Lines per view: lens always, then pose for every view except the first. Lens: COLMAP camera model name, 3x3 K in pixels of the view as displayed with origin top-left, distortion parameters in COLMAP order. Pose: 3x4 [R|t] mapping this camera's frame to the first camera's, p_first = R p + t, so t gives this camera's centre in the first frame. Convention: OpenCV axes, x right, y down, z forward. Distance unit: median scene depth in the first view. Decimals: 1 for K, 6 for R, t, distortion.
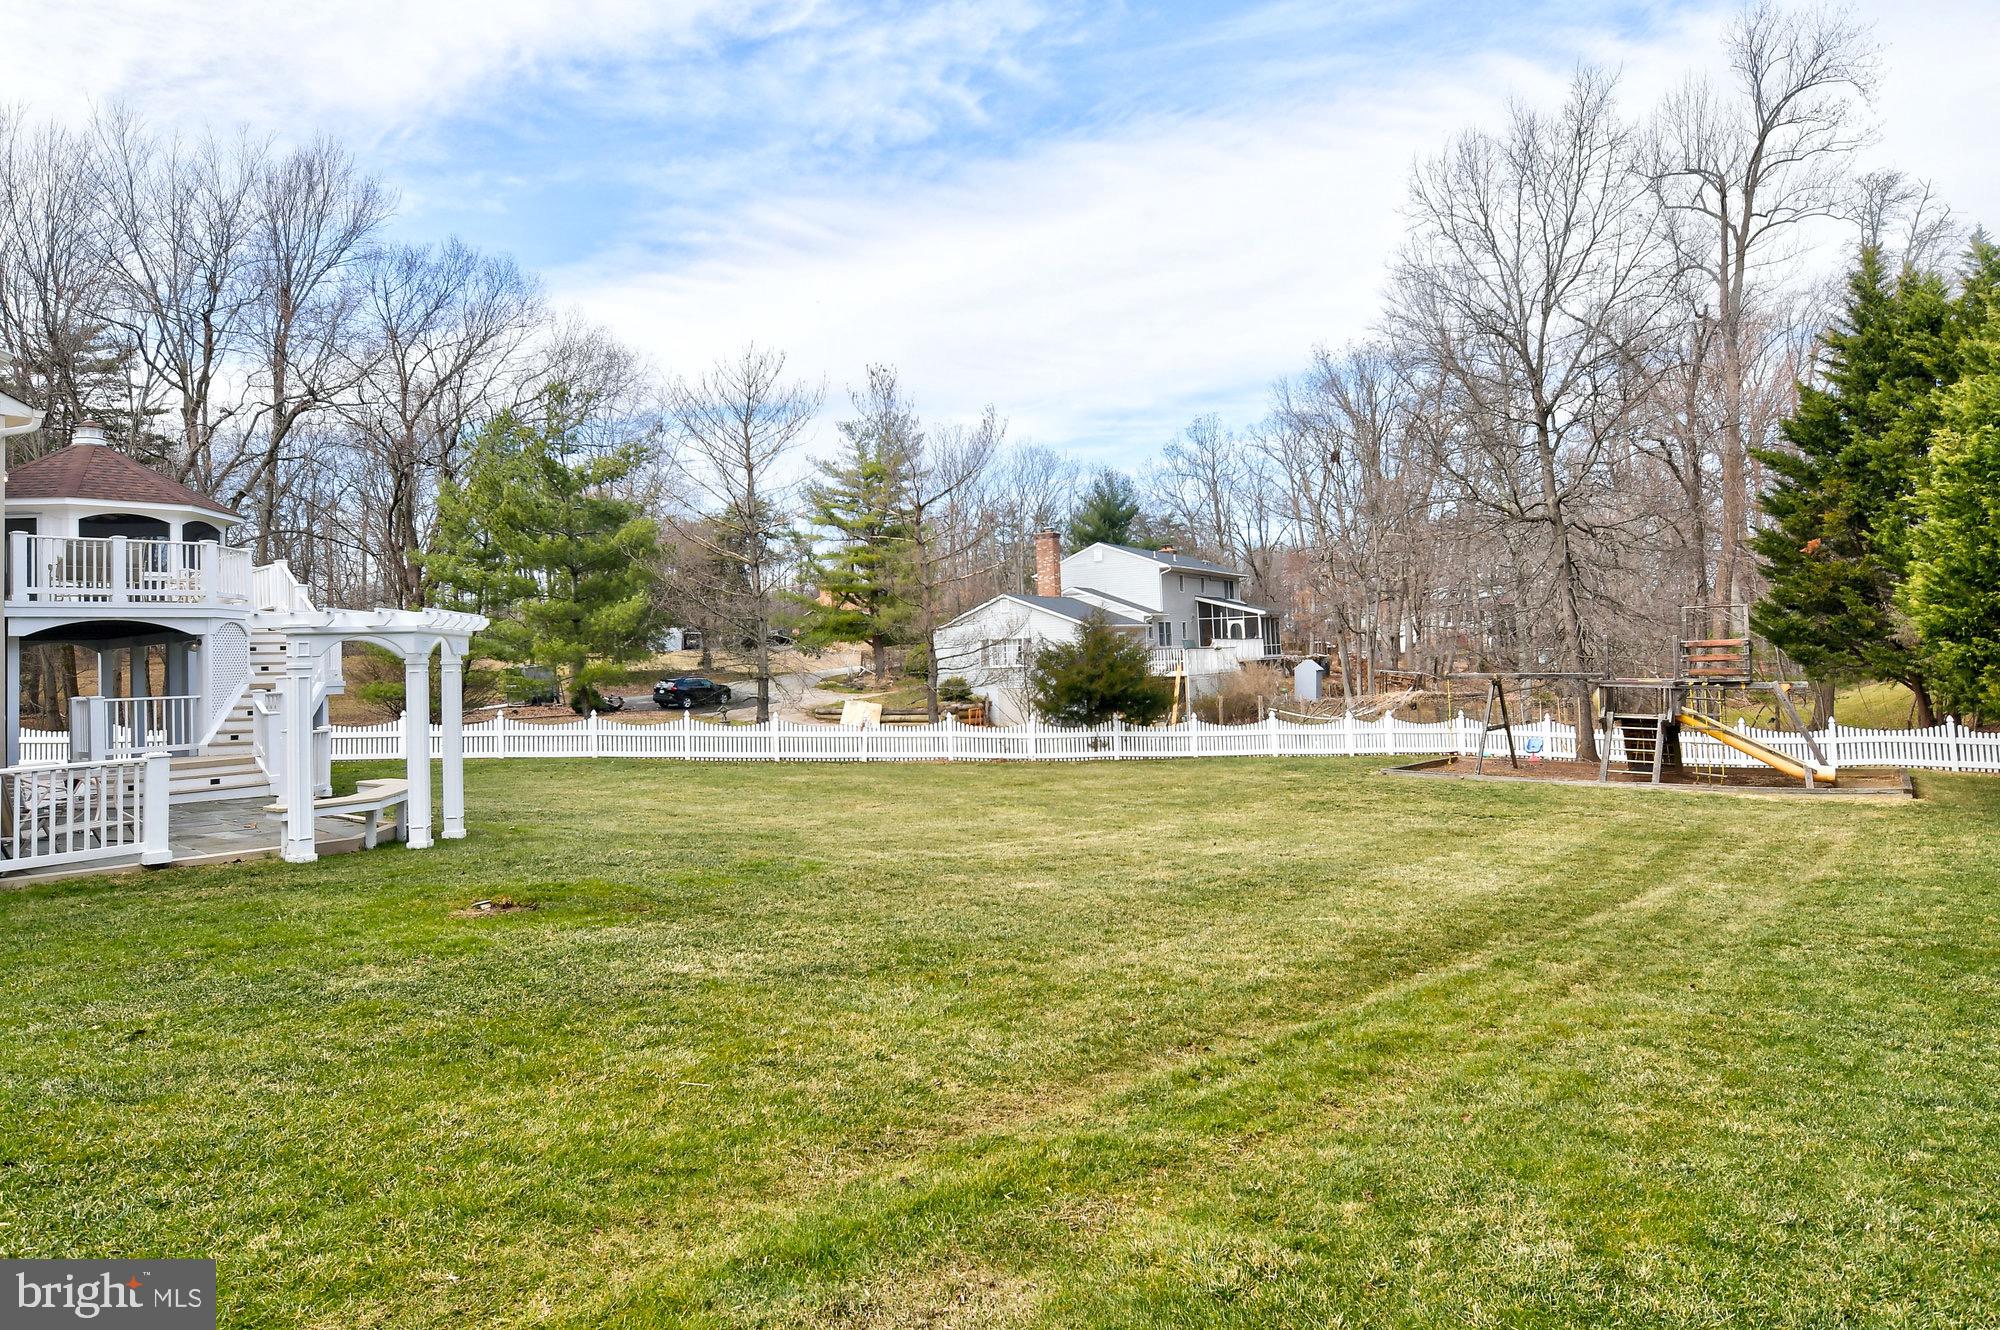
lens RADIAL K [[1137.9, 0, 995.6], [0, 1137.9, 630.4], [0, 0, 1]] dist [-0.005144, -0.001364]
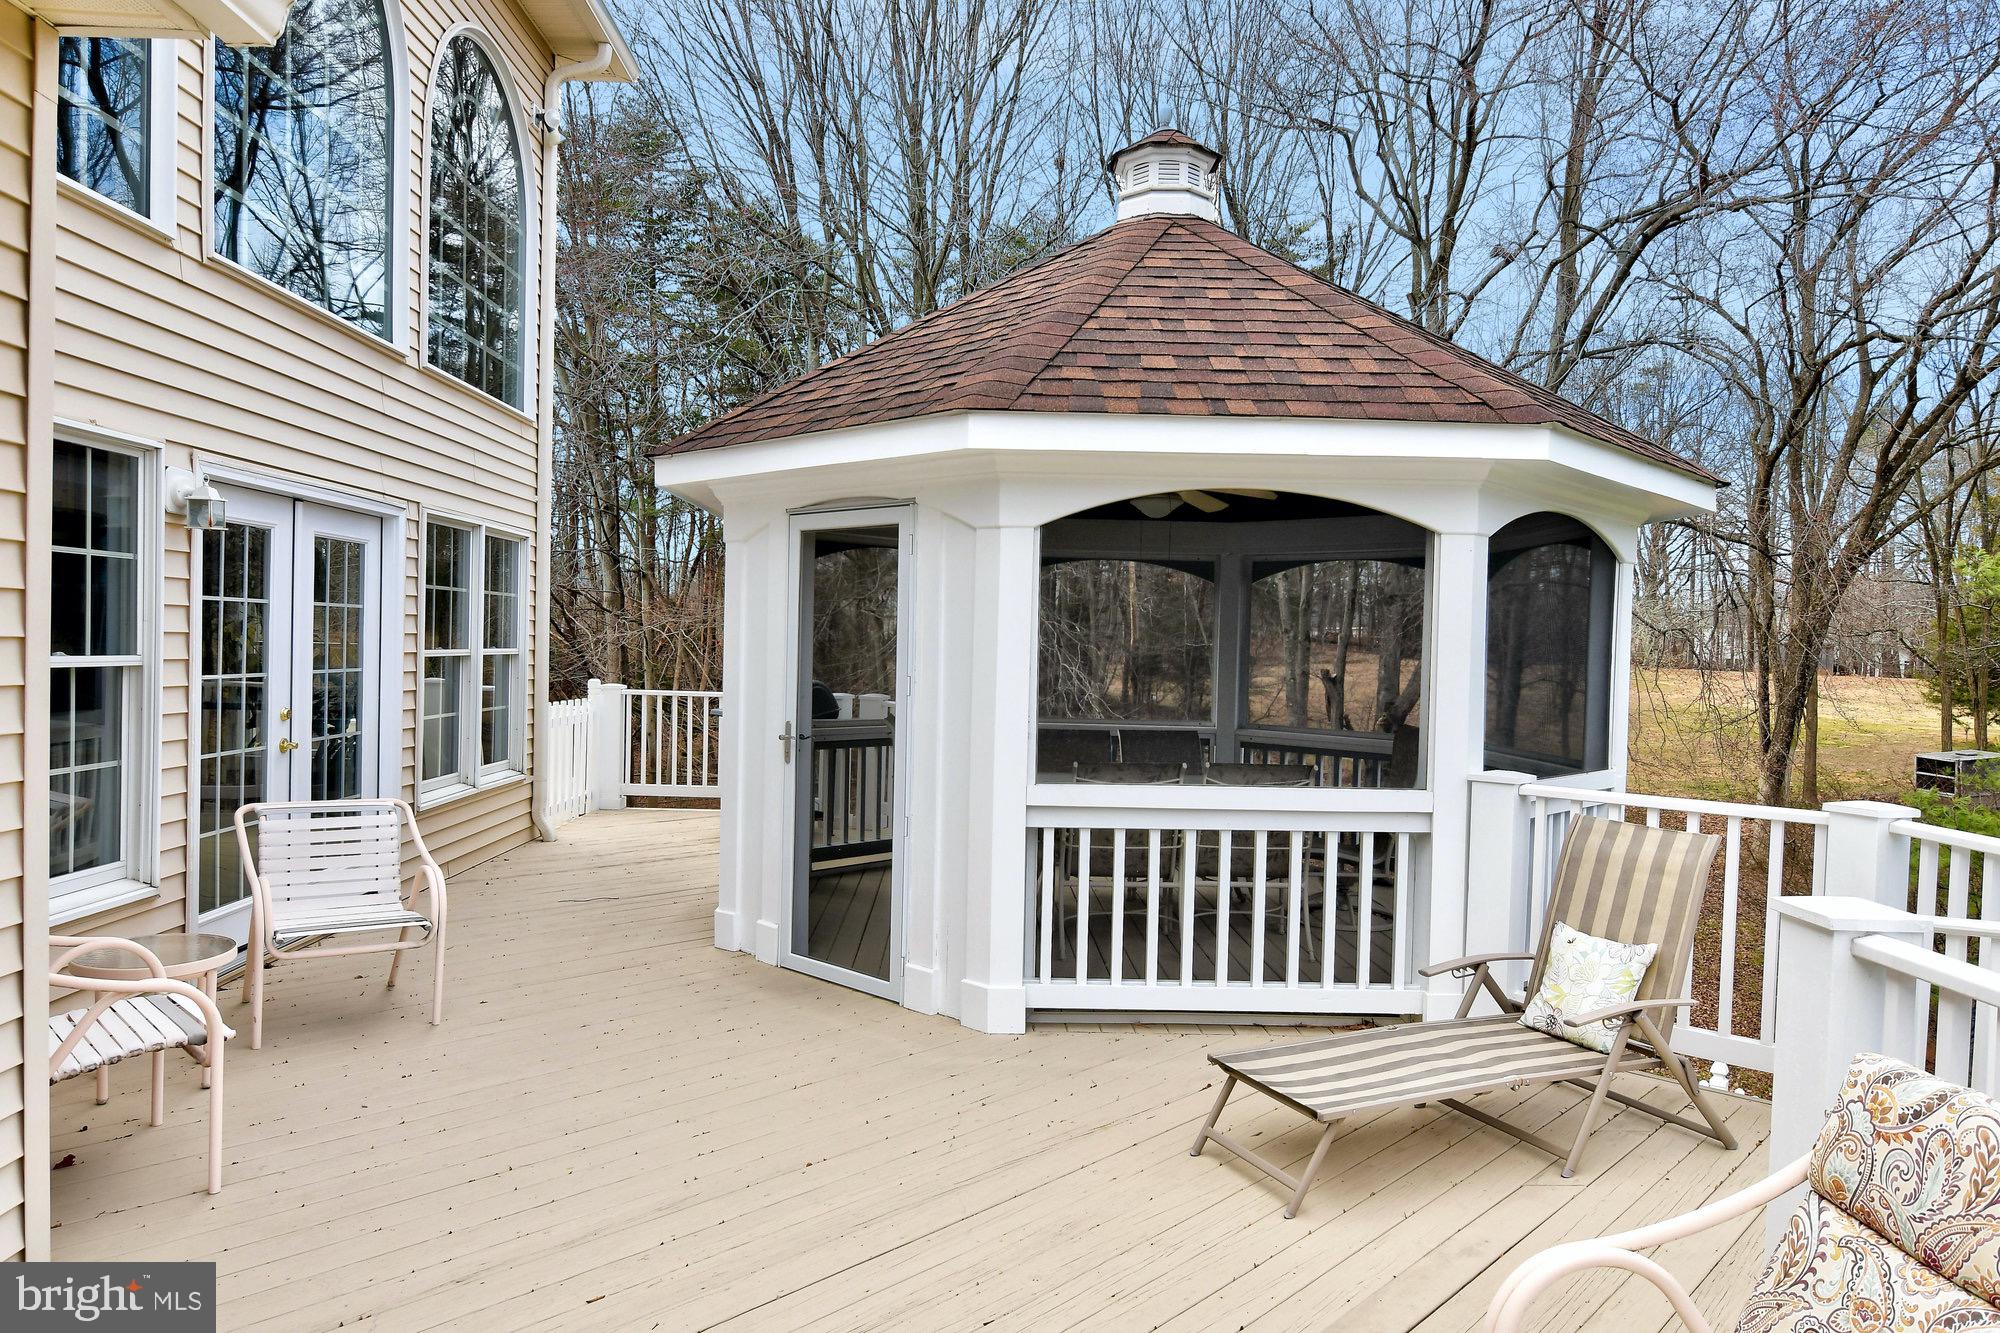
lens RADIAL K [[1358.2, 0, 993.6], [0, 1358.2, 687.8], [0, 0, 1]] dist [-0.000550, 0.000398]
pose [[0.623435, 0.069220, -0.778805, -0.382860], [-0.024314, 0.997308, 0.069177, -0.052815], [0.781497, -0.024192, 0.623440, 0.515083]]
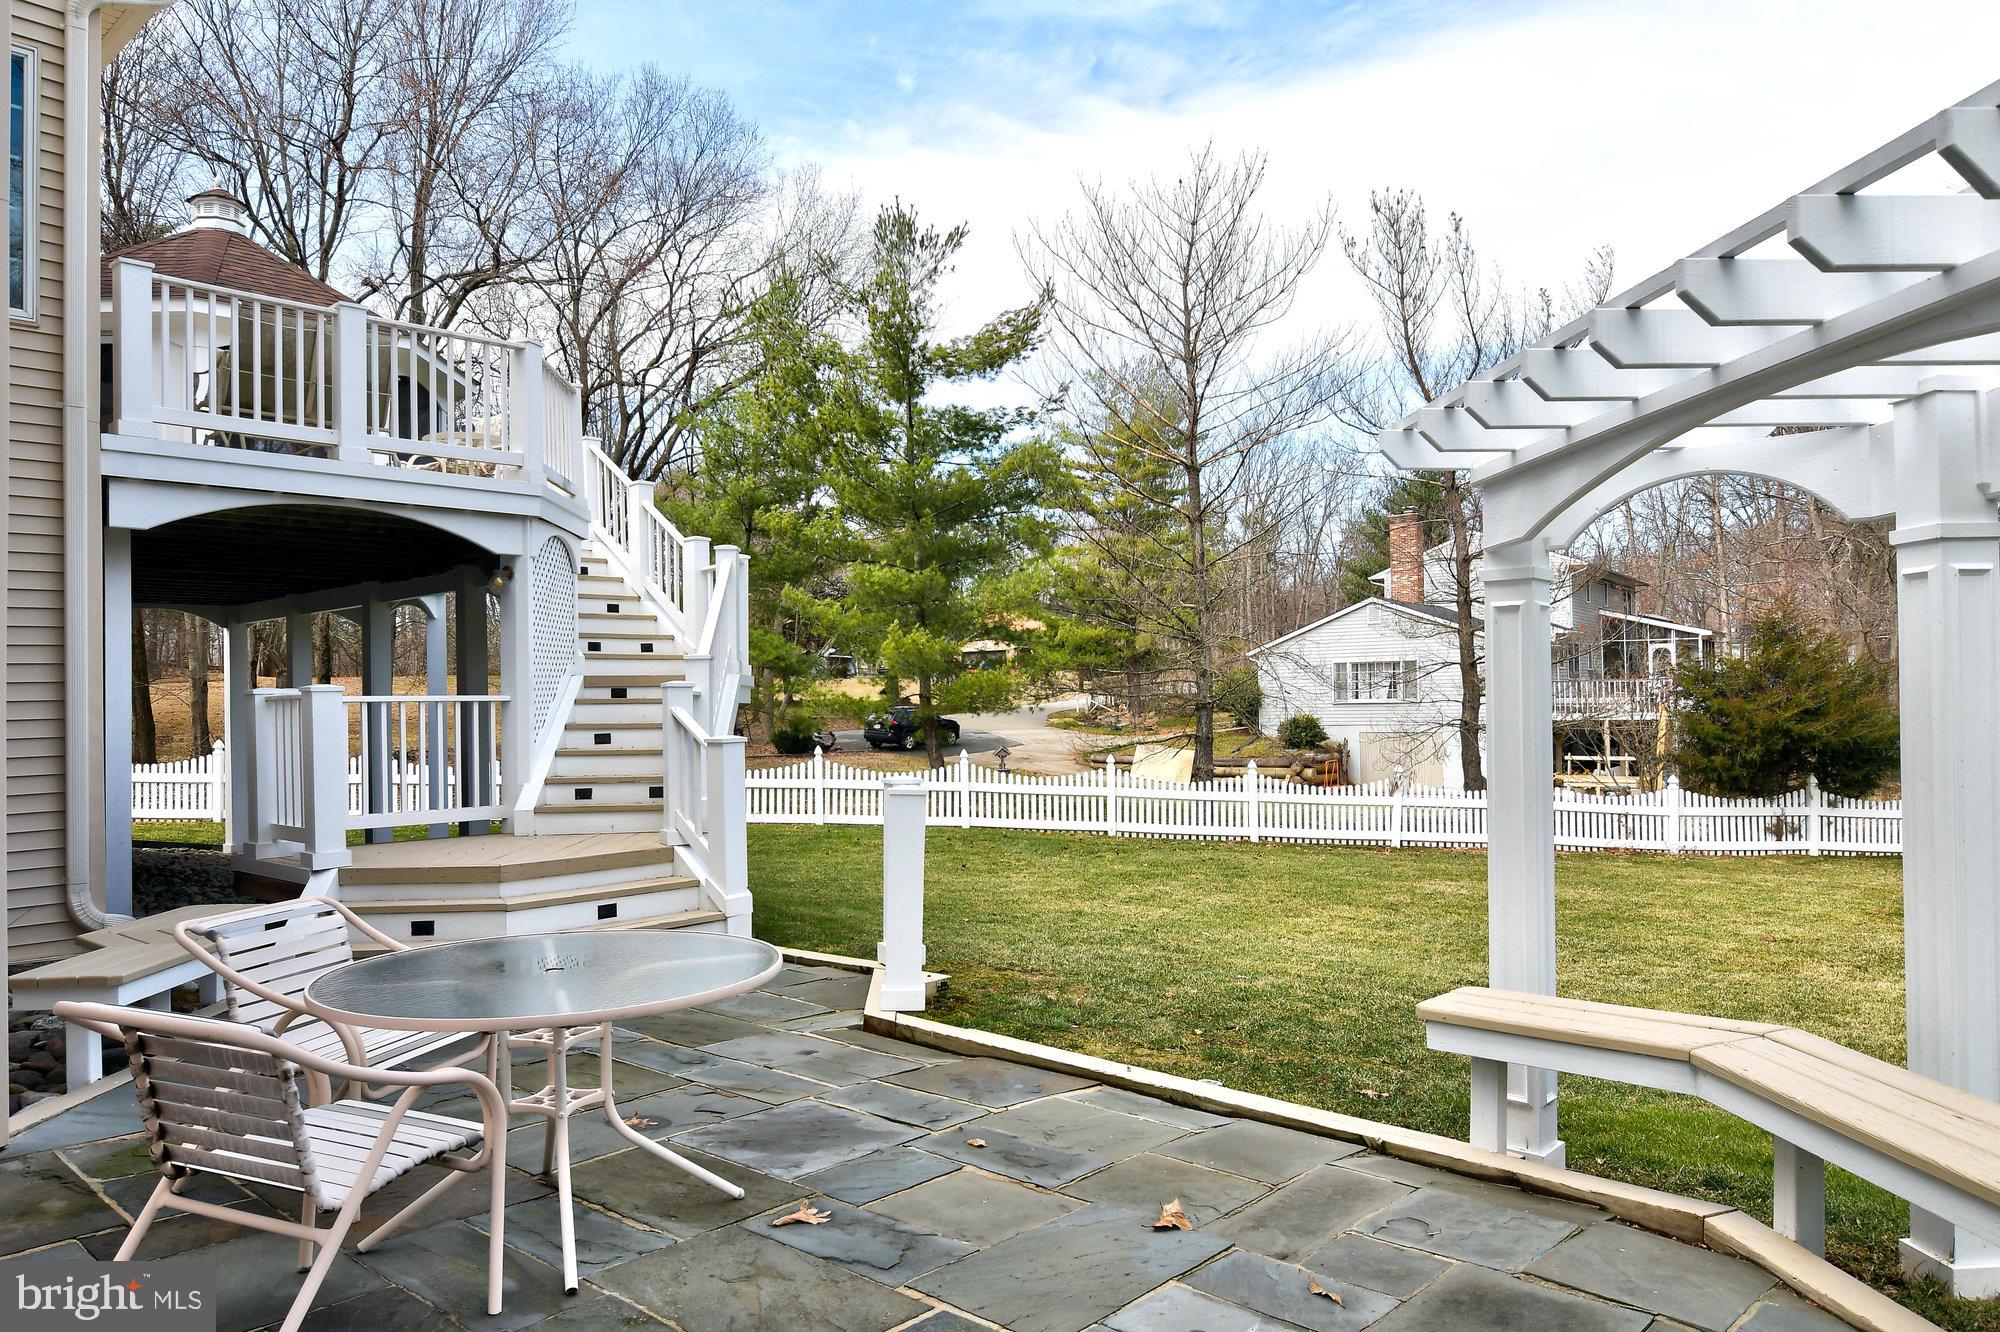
lens RADIAL K [[1358.2, 0, 993.6], [0, 1358.2, 687.3], [0, 0, 1]] dist [-0.000550, 0.000398]
pose [[0.994344, 0.018849, -0.104521, -0.242260], [-0.017062, 0.999693, 0.017965, 0.021747], [0.104828, -0.016080, 0.994360, 0.262785]]
